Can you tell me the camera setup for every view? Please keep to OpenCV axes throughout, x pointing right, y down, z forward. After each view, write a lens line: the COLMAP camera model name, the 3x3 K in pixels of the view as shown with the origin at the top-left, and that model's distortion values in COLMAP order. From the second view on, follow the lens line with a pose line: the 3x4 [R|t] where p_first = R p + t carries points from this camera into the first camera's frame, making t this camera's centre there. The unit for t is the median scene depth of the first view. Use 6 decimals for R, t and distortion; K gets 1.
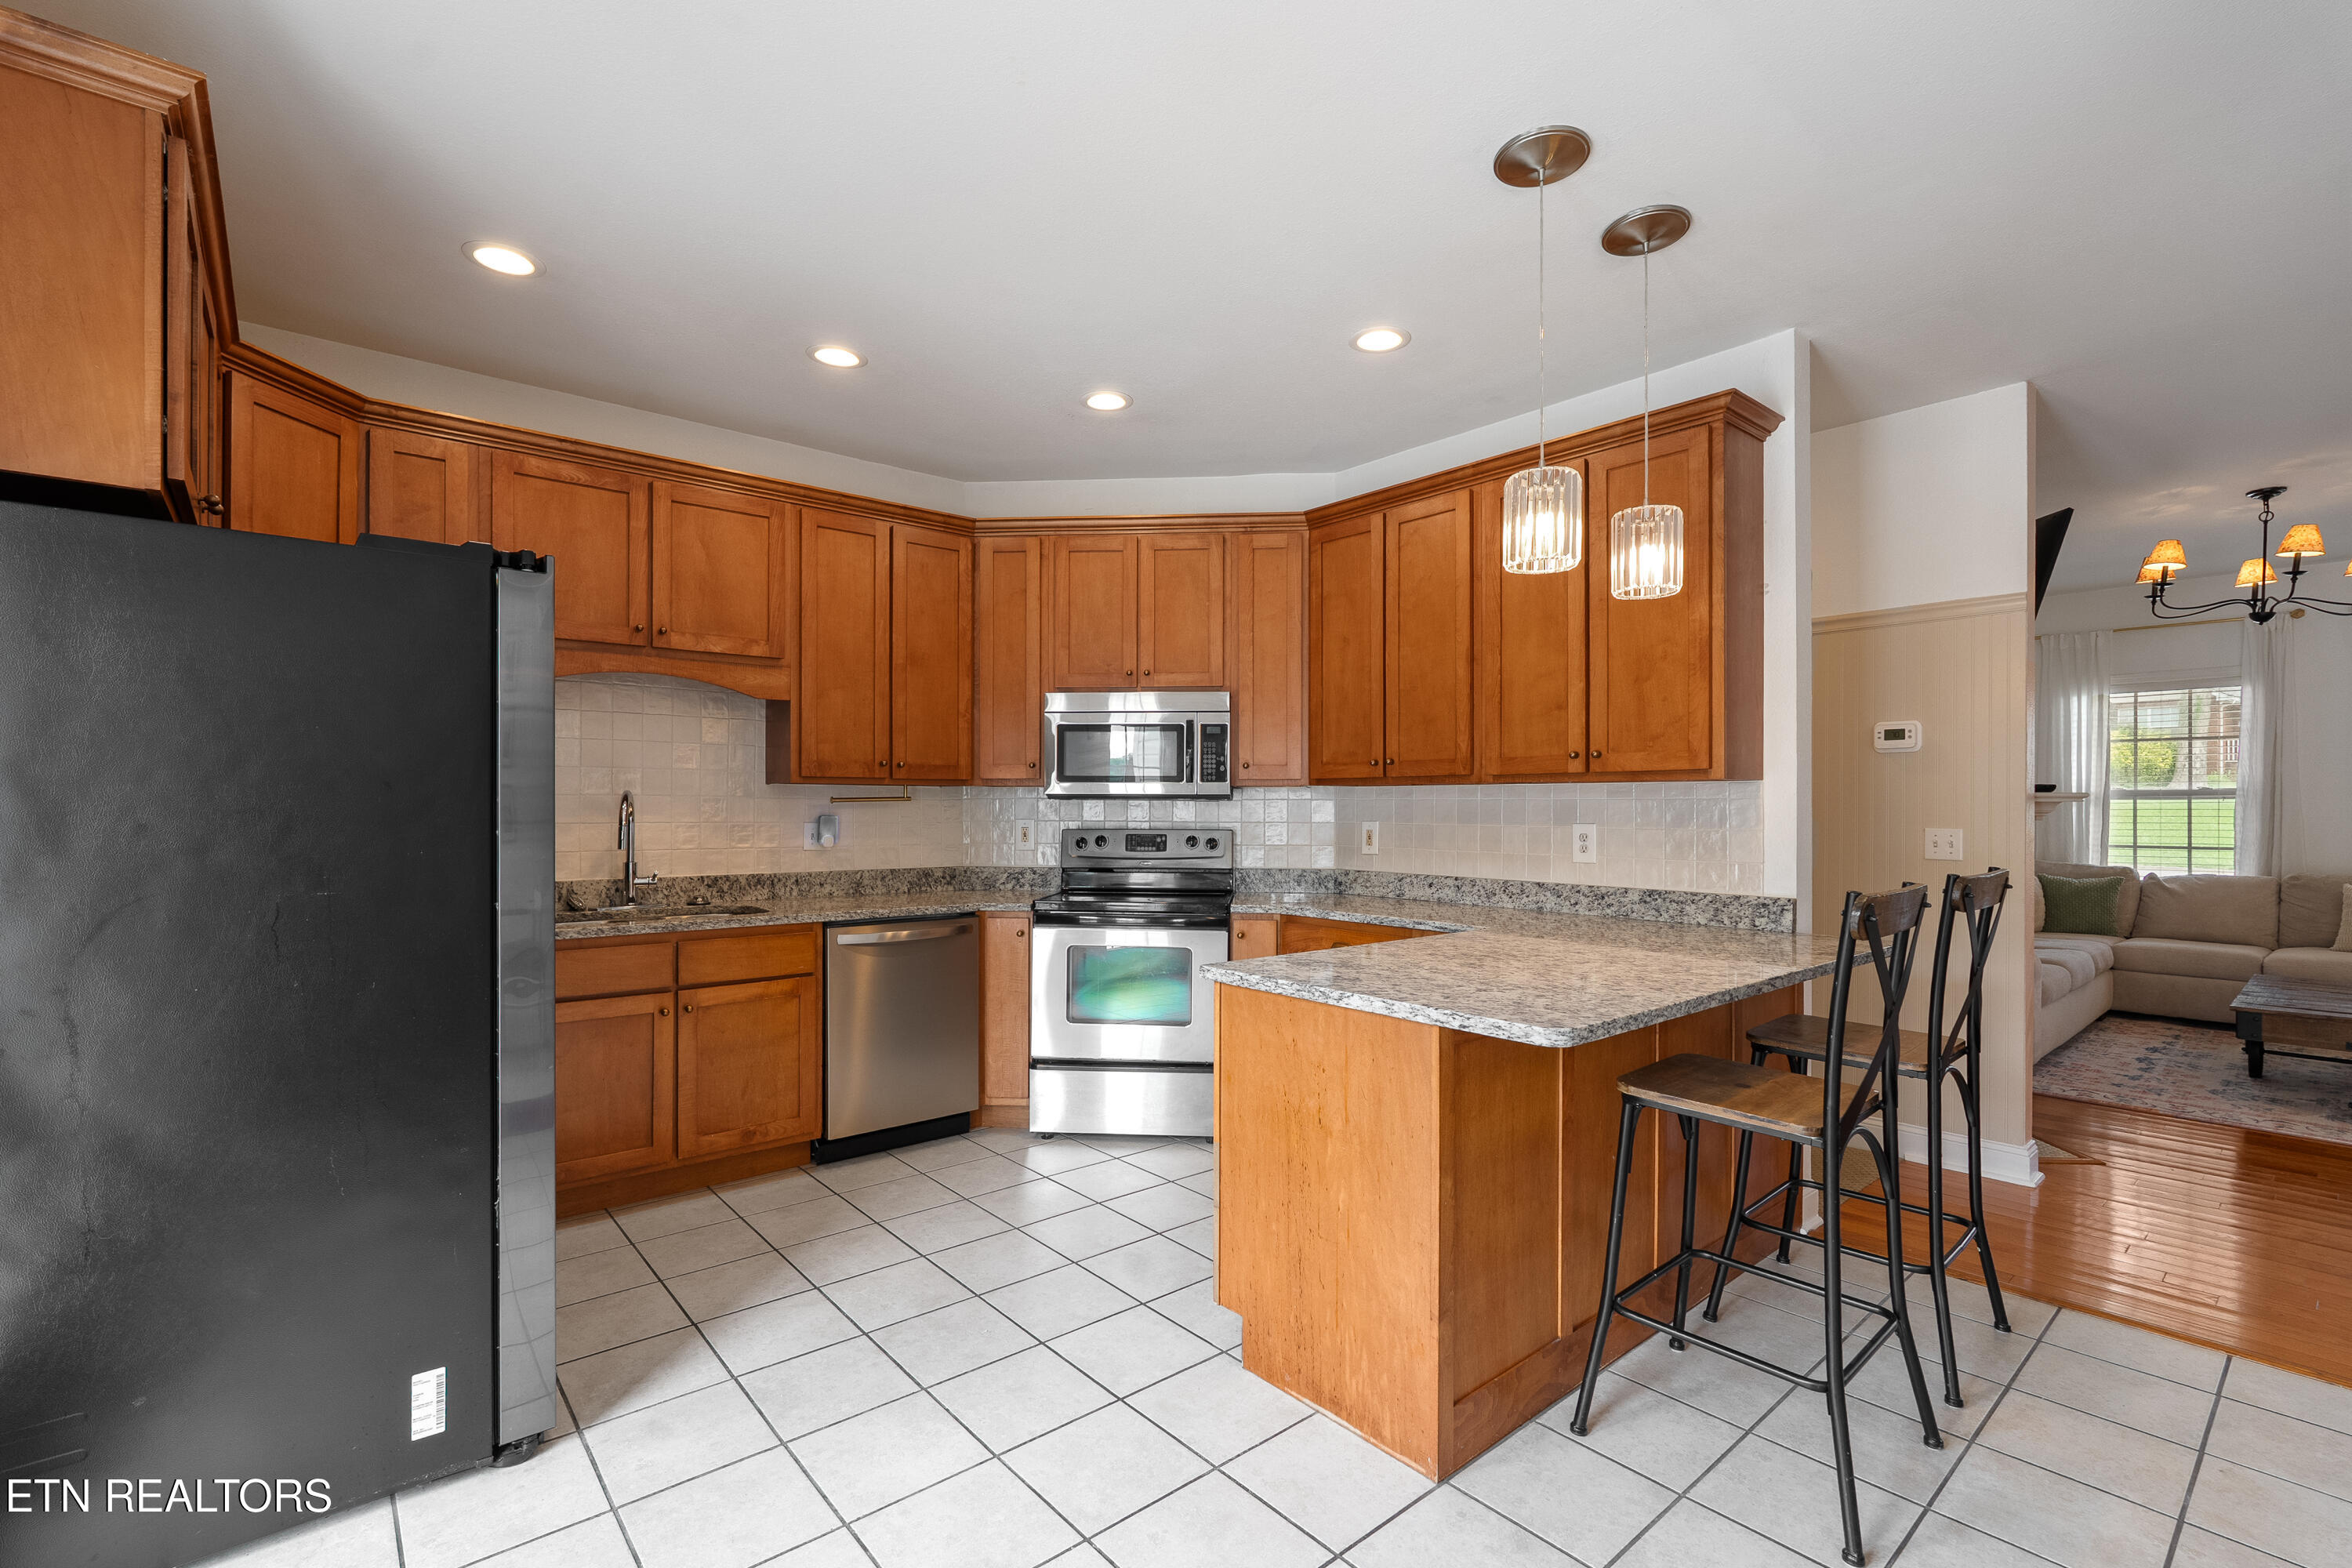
lens RADIAL K [[1028.6, 0, 1177.8], [0, 1028.6, 799.9], [0, 0, 1]] dist [0.003370, -0.000095]
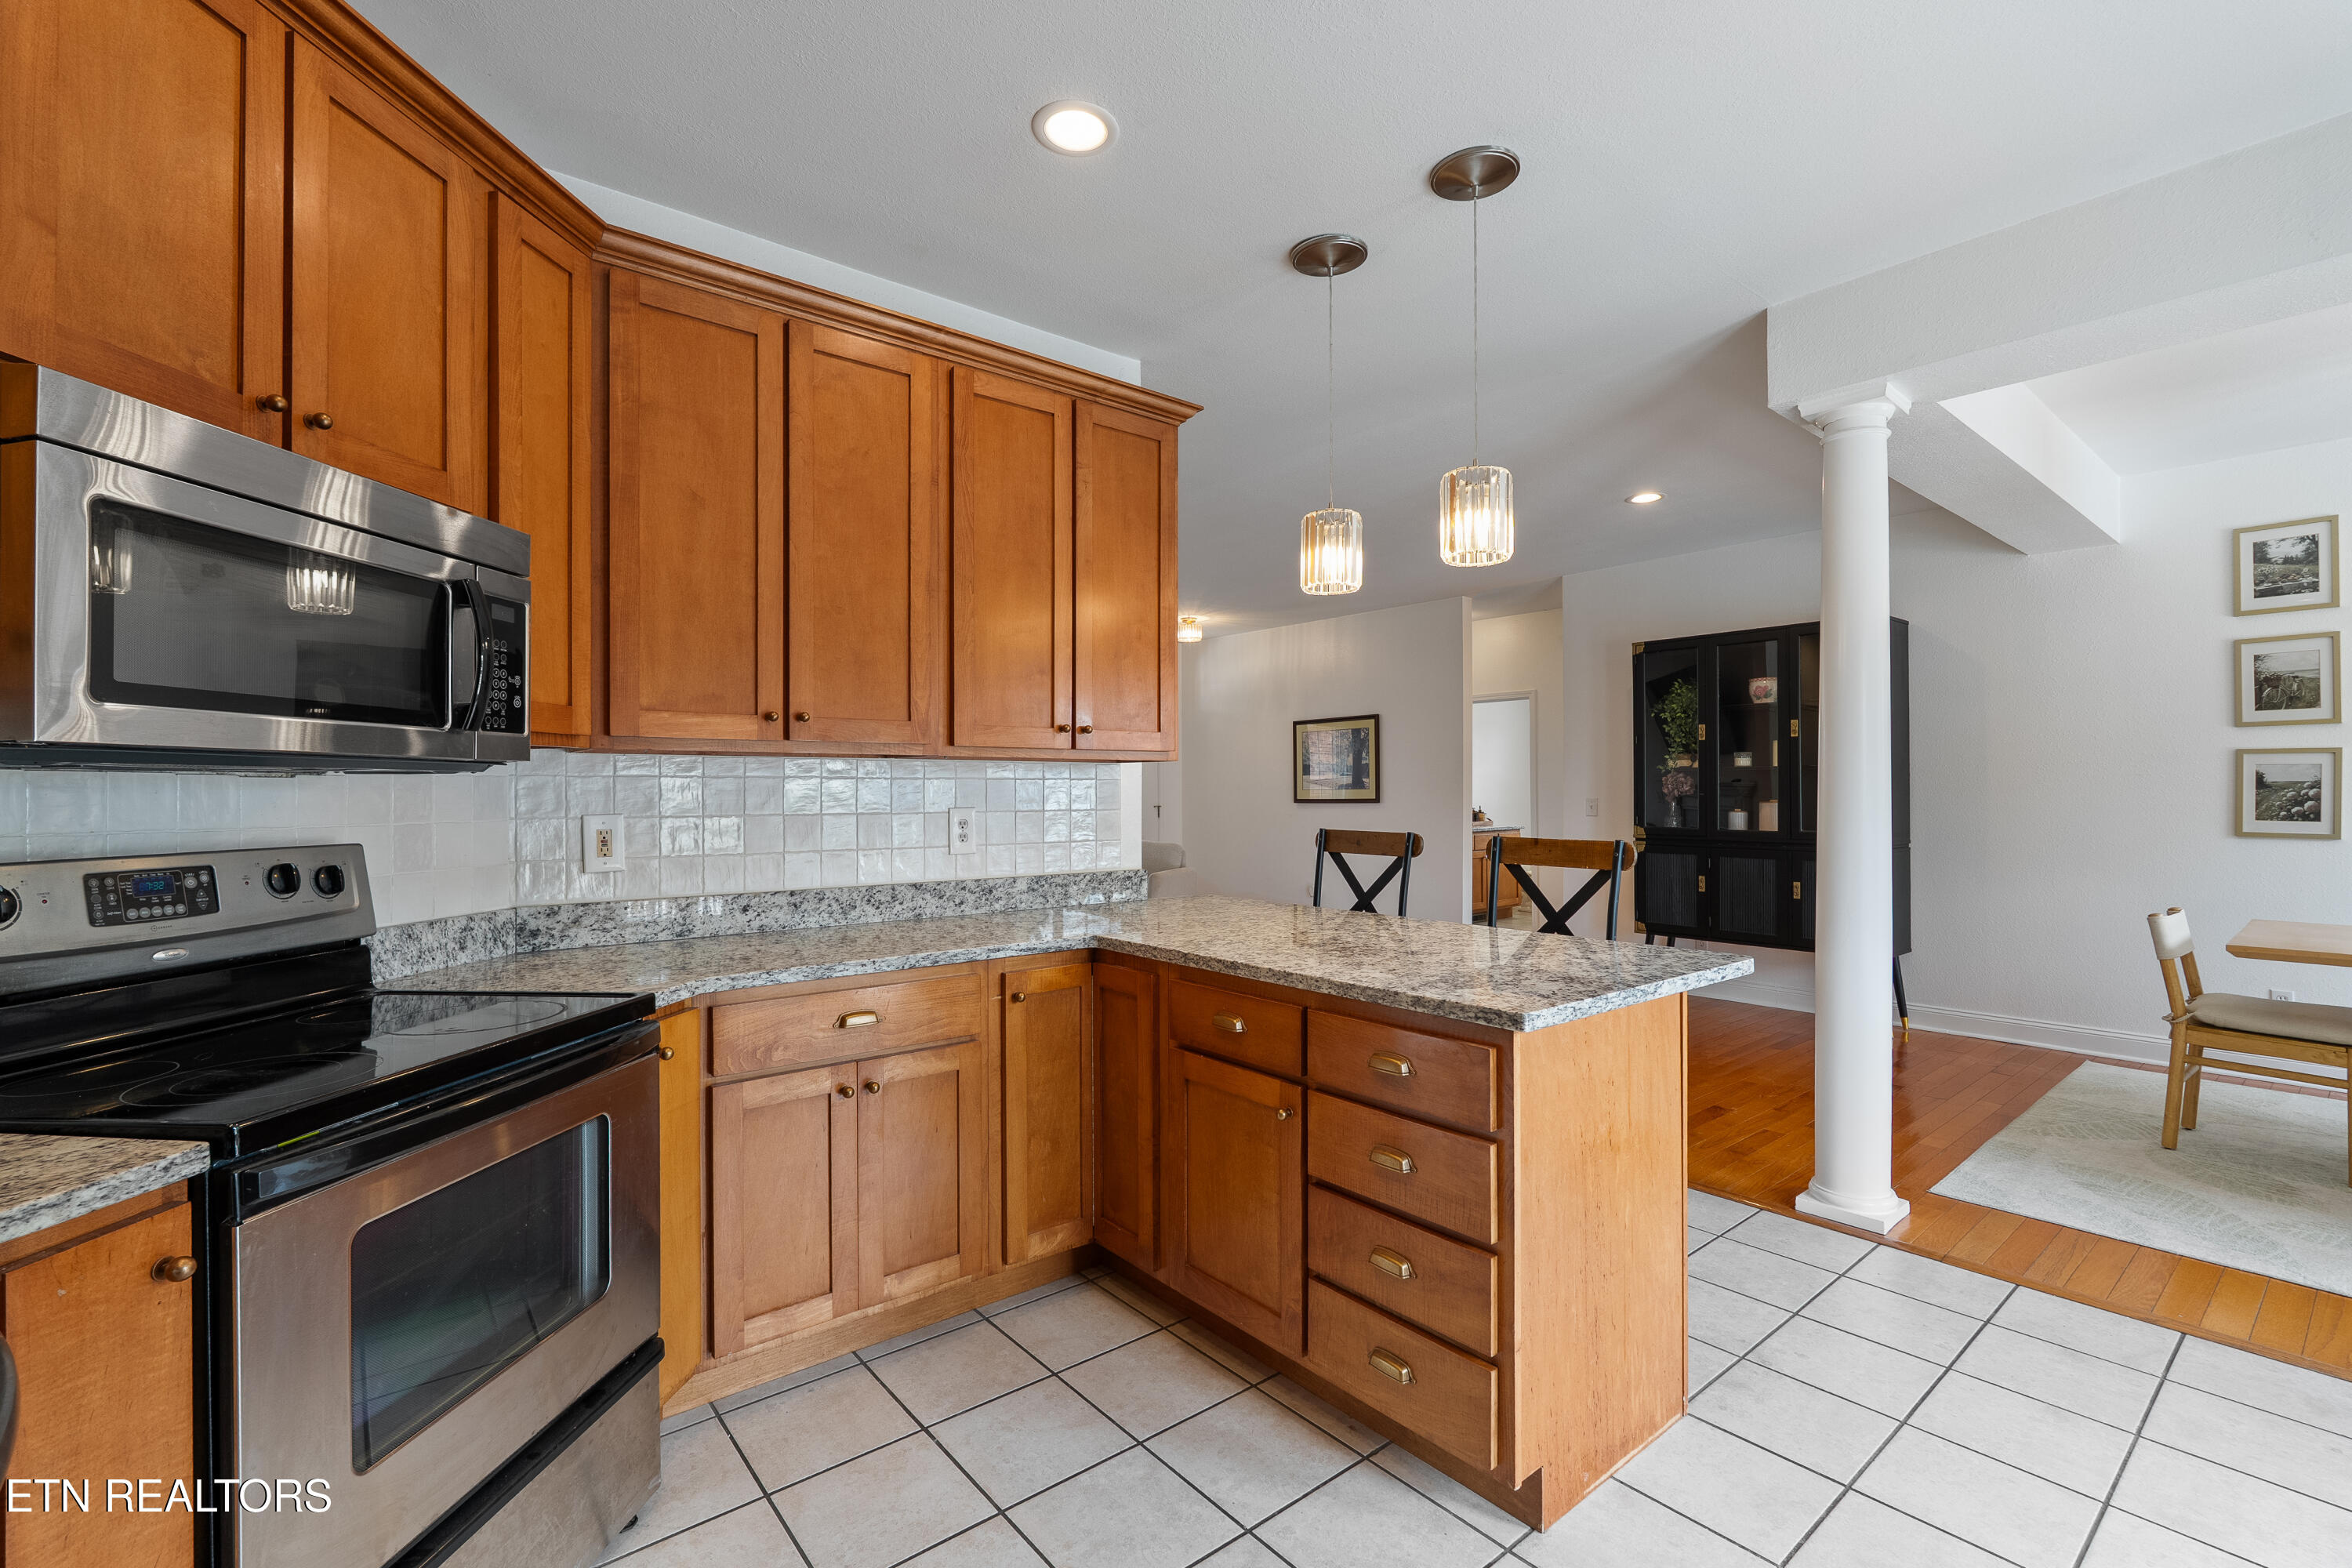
lens RADIAL K [[1028.6, 0, 1176.5], [0, 1028.6, 781.1], [0, 0, 1]] dist [0.003370, -0.000095]
pose [[0.018366, 0.004857, 0.999820, -0.414927], [-0.006568, 0.999967, -0.004737, 0.003677], [-0.999810, -0.006479, 0.018398, 0.743047]]
